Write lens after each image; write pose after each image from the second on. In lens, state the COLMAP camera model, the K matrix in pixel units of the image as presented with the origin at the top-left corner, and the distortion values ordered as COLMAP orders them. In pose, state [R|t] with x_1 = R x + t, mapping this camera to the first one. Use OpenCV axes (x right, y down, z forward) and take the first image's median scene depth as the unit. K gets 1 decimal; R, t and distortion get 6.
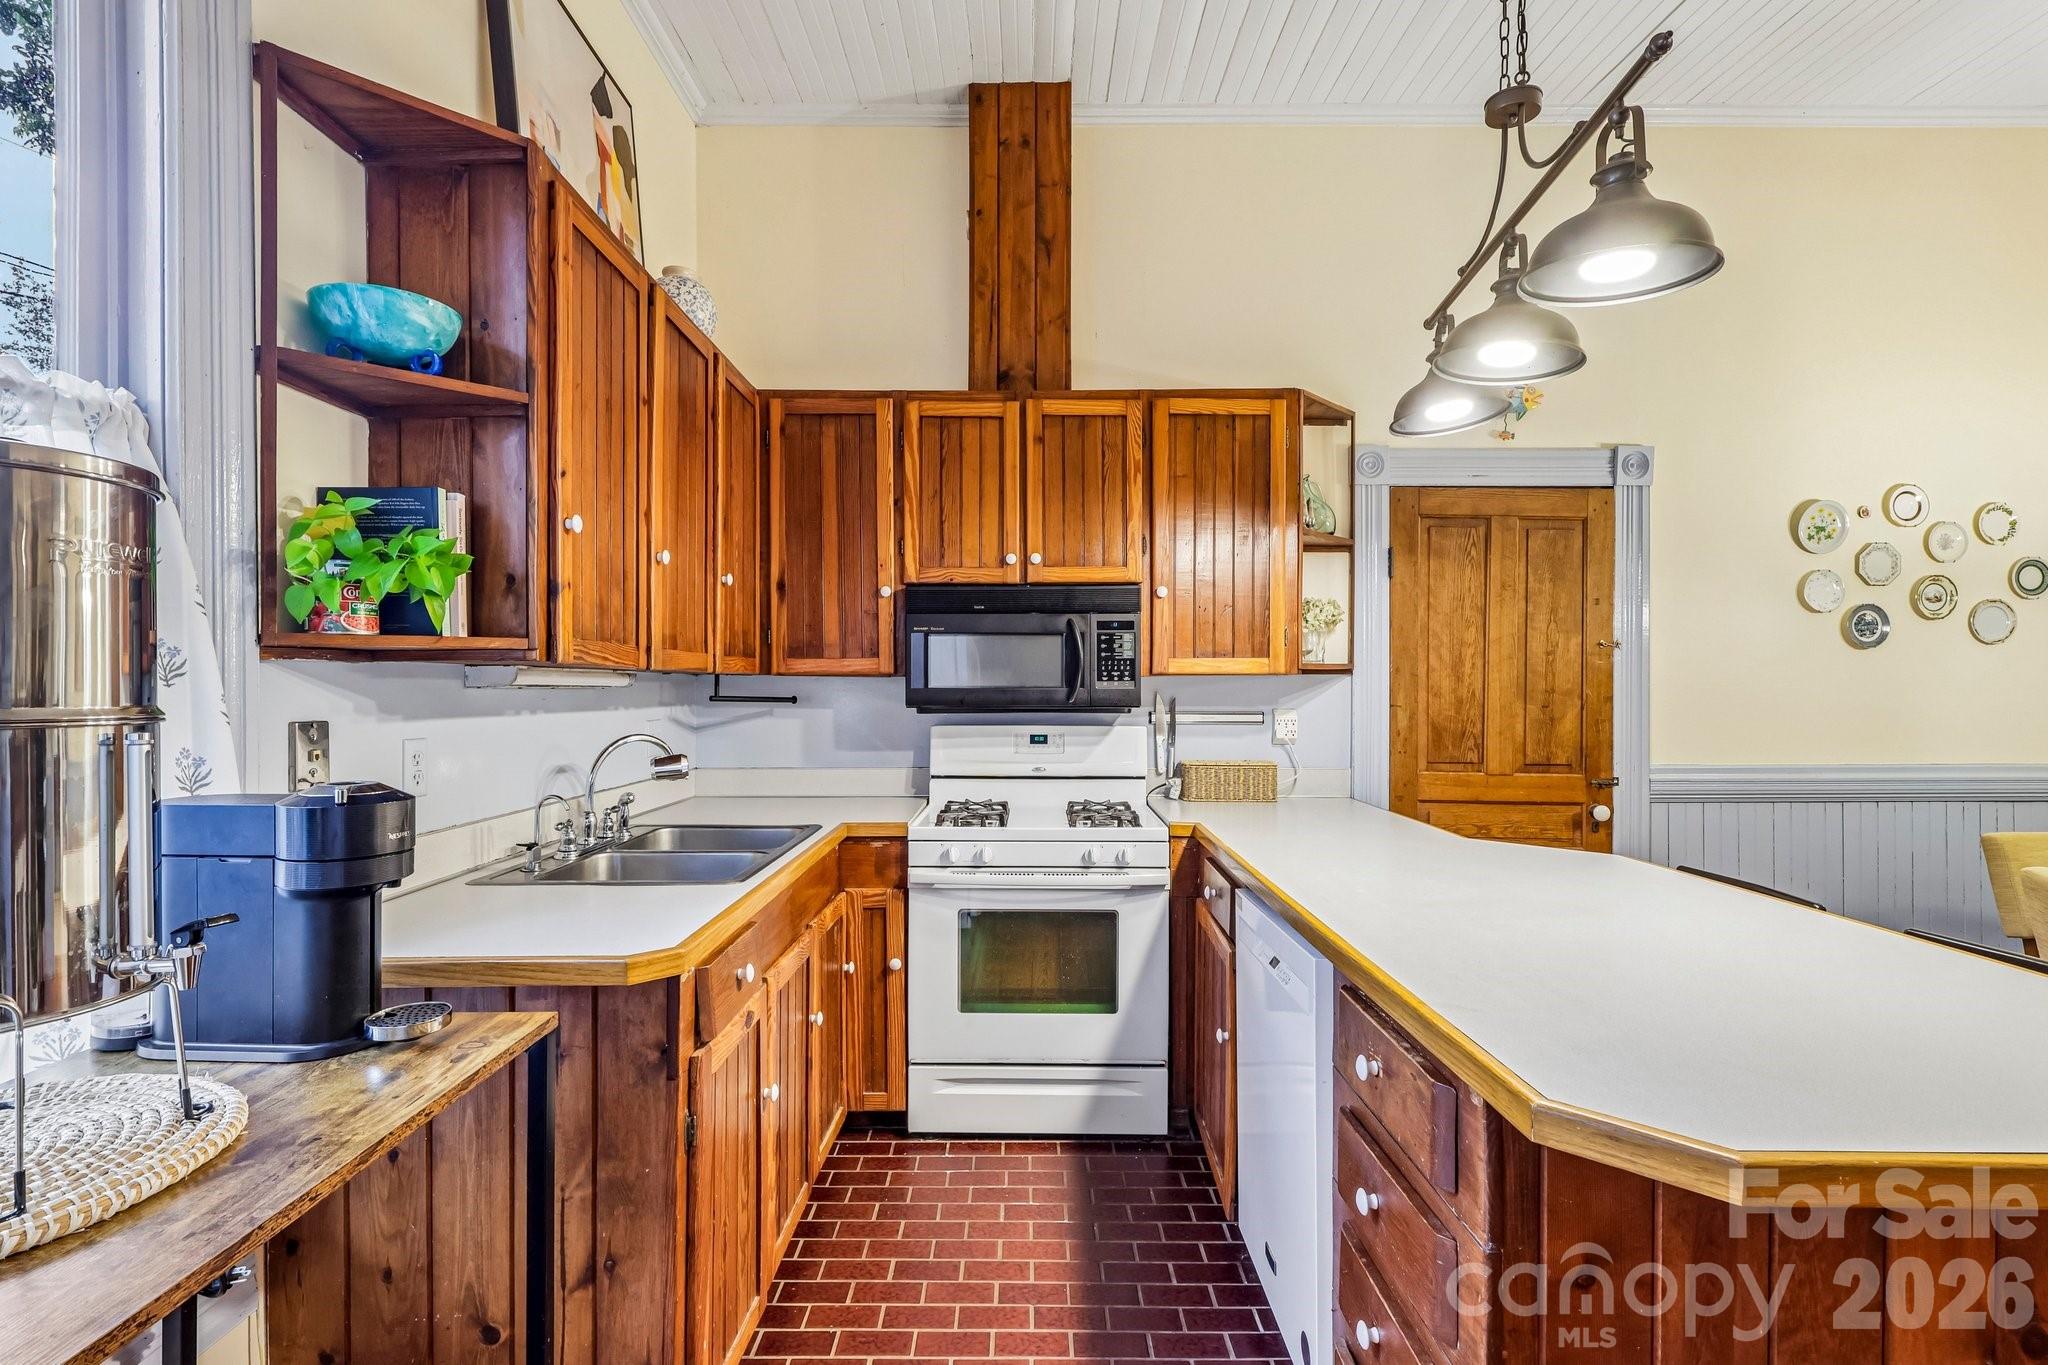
lens RADIAL K [[979.9, 0, 1041.7], [0, 979.9, 675.8], [0, 0, 1]] dist [-0.001067, 0.001083]
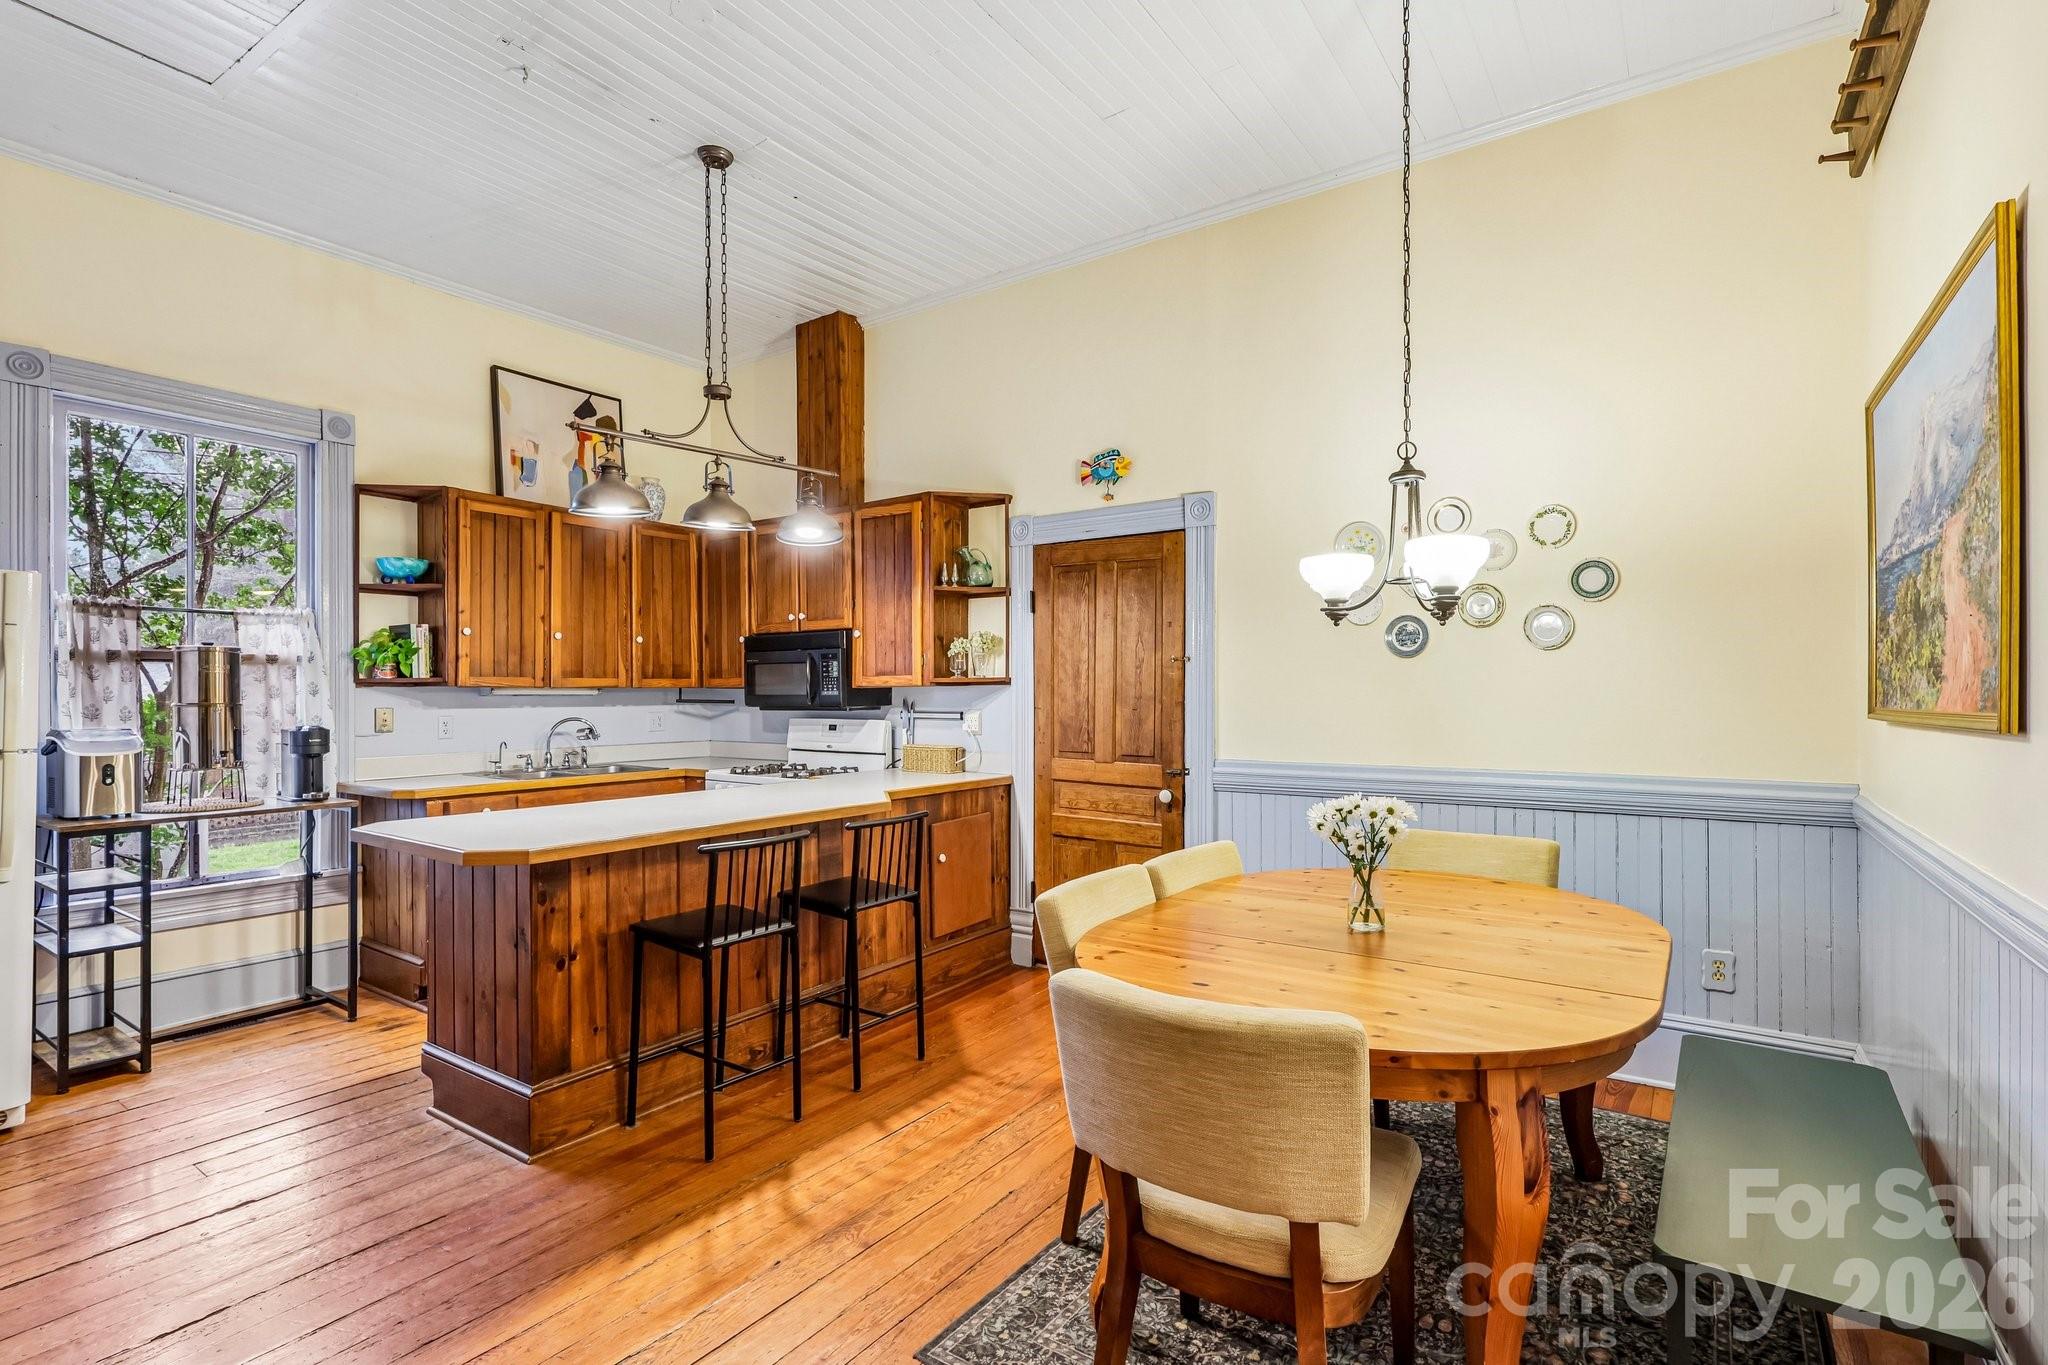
lens RADIAL K [[979.9, 0, 1007.8], [0, 979.9, 681.8], [0, 0, 1]] dist [-0.001067, 0.001083]
pose [[0.811588, -0.009519, -0.584152, 1.226515], [0.010120, 0.999946, -0.002235, -0.003130], [0.584142, -0.004098, 0.811641, -0.129495]]
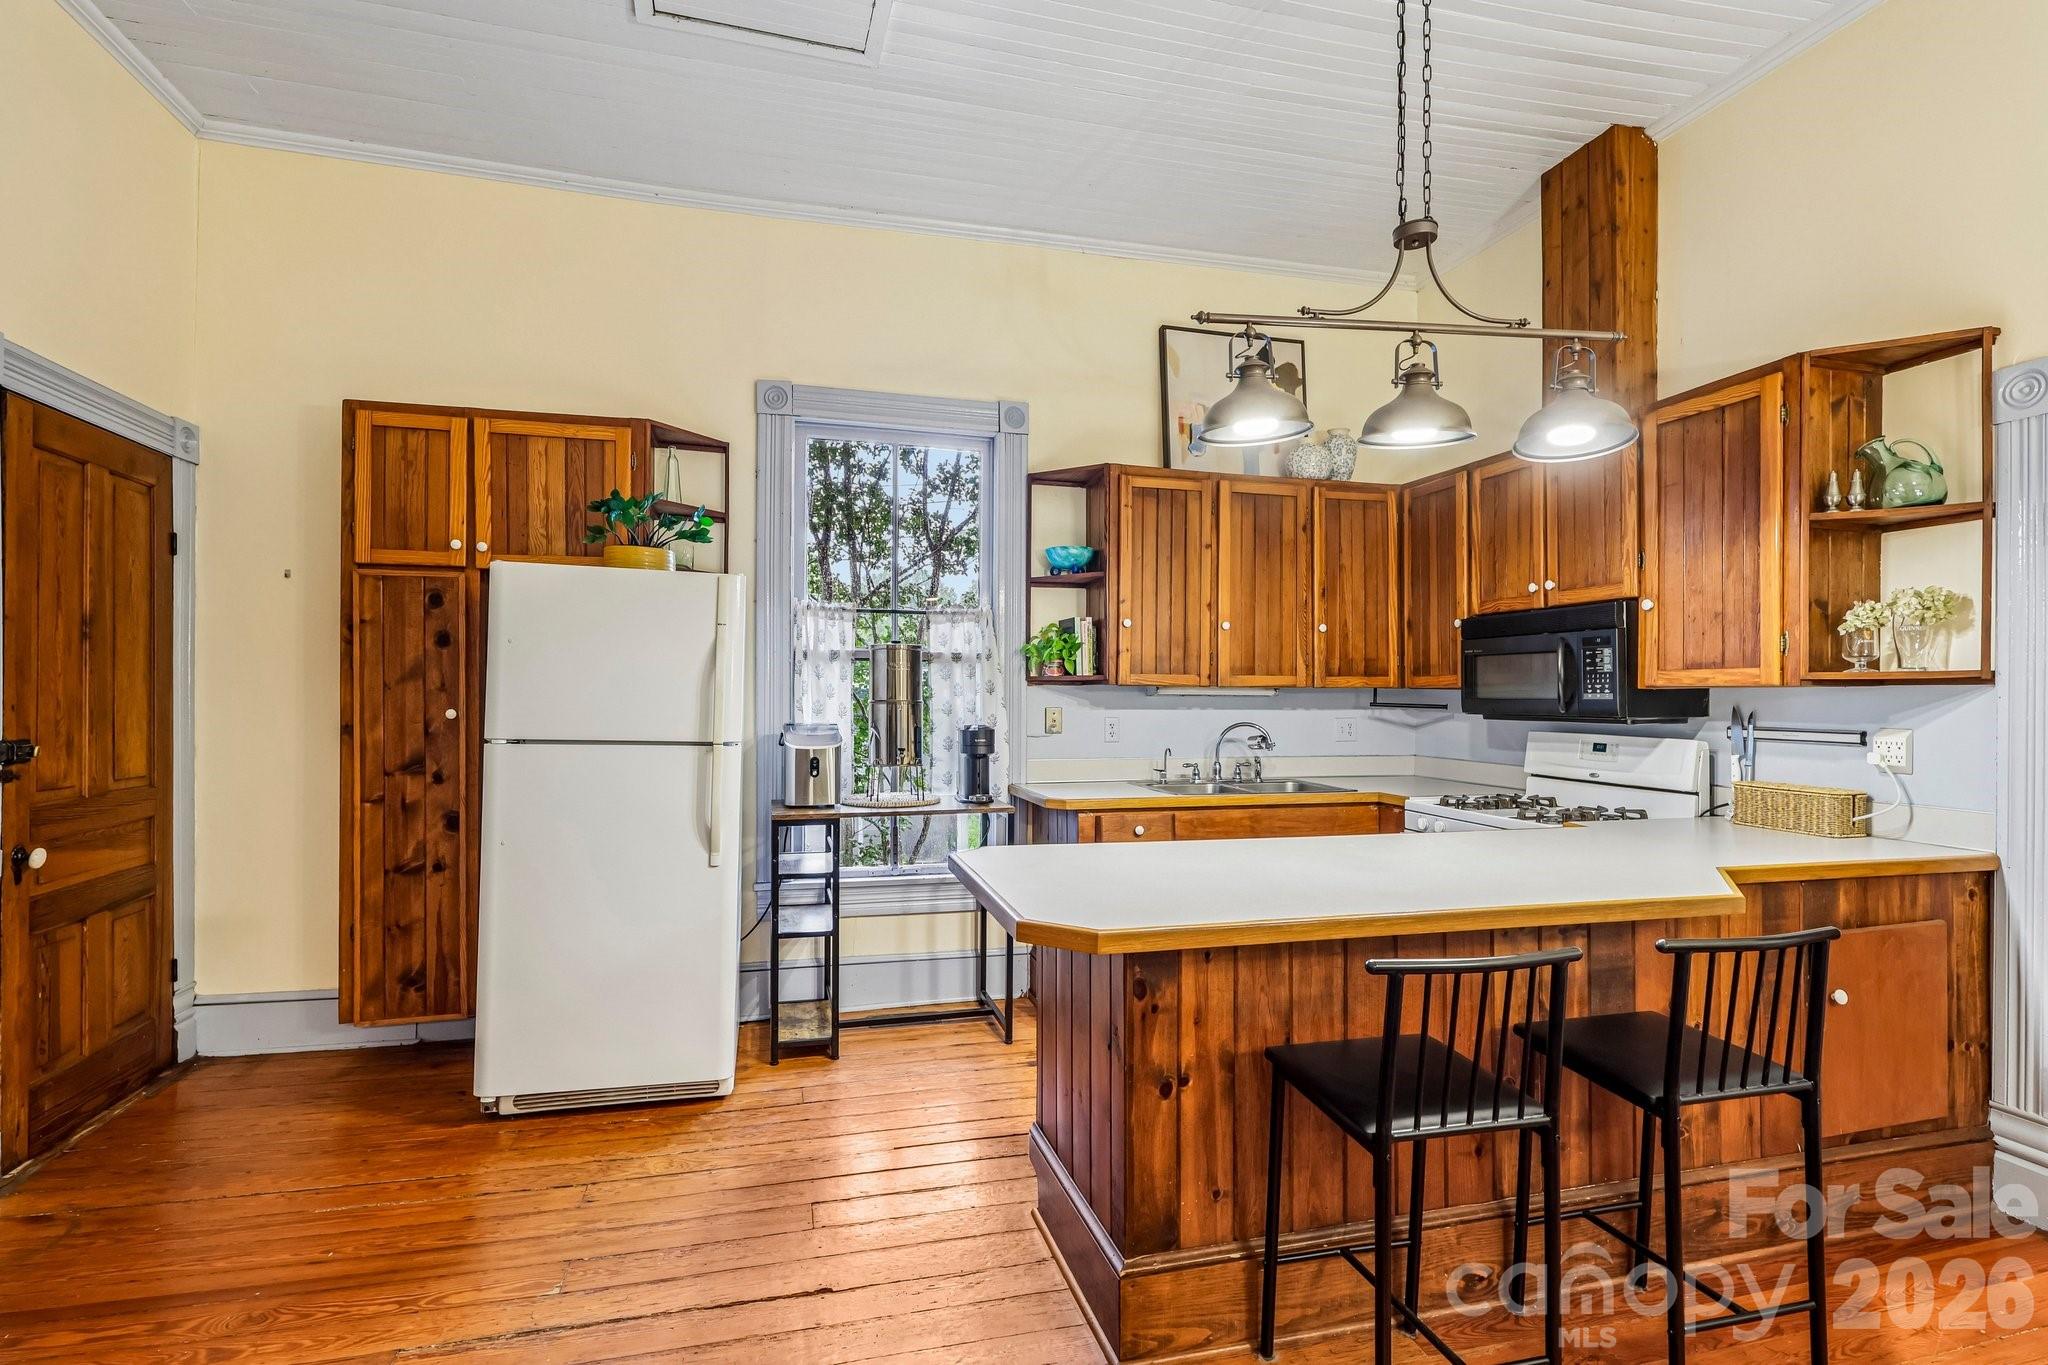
lens RADIAL K [[979.9, 0, 996.0], [0, 979.9, 688.7], [0, 0, 1]] dist [-0.001067, 0.001083]
pose [[0.234672, -0.003876, -0.972067, 0.942558], [0.004683, 0.999985, -0.002857, 0.000141], [0.972063, -0.003882, 0.234687, 0.109717]]
